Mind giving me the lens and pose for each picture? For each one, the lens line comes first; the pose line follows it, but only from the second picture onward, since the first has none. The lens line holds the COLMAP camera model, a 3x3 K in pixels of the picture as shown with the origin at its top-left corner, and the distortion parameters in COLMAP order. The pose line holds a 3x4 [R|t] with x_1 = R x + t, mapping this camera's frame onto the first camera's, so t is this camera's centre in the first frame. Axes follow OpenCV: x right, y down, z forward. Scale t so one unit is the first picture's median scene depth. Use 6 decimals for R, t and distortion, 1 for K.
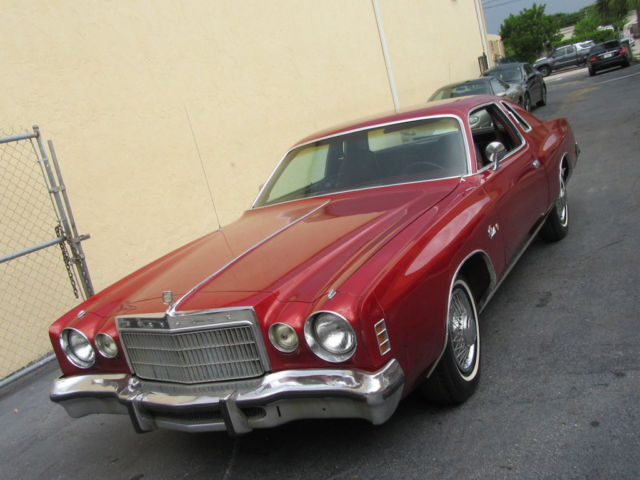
lens RADIAL K [[694.2, 0, 318.6], [0, 694.2, 244.3], [0, 0, 1]] dist [-0.008796, 0.000000]
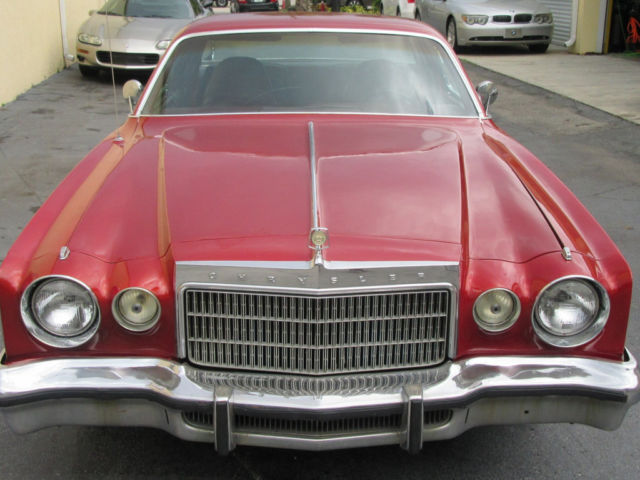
lens RADIAL K [[879.1, 0, 319.2], [0, 879.1, 237.0], [0, 0, 1]] dist [0.030258, 0.000000]
pose [[0.849359, 0.093493, 0.519470, -0.358673], [-0.110710, 0.993850, 0.002146, 0.042293], [-0.516075, -0.059333, 0.854486, 0.182002]]
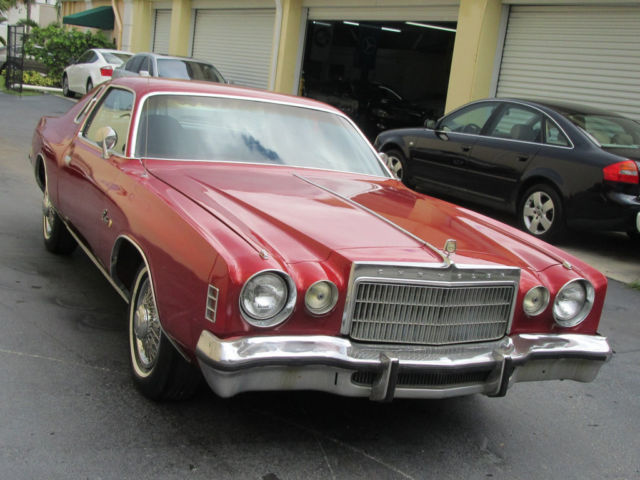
lens RADIAL K [[879.1, 0, 319.2], [0, 879.1, 240.6], [0, 0, 1]] dist [0.030258, 0.000000]
pose [[0.555473, 0.164924, 0.815015, -0.714149], [-0.105310, 0.986195, -0.127789, 0.133474], [-0.824839, -0.014845, 0.565173, 0.278259]]
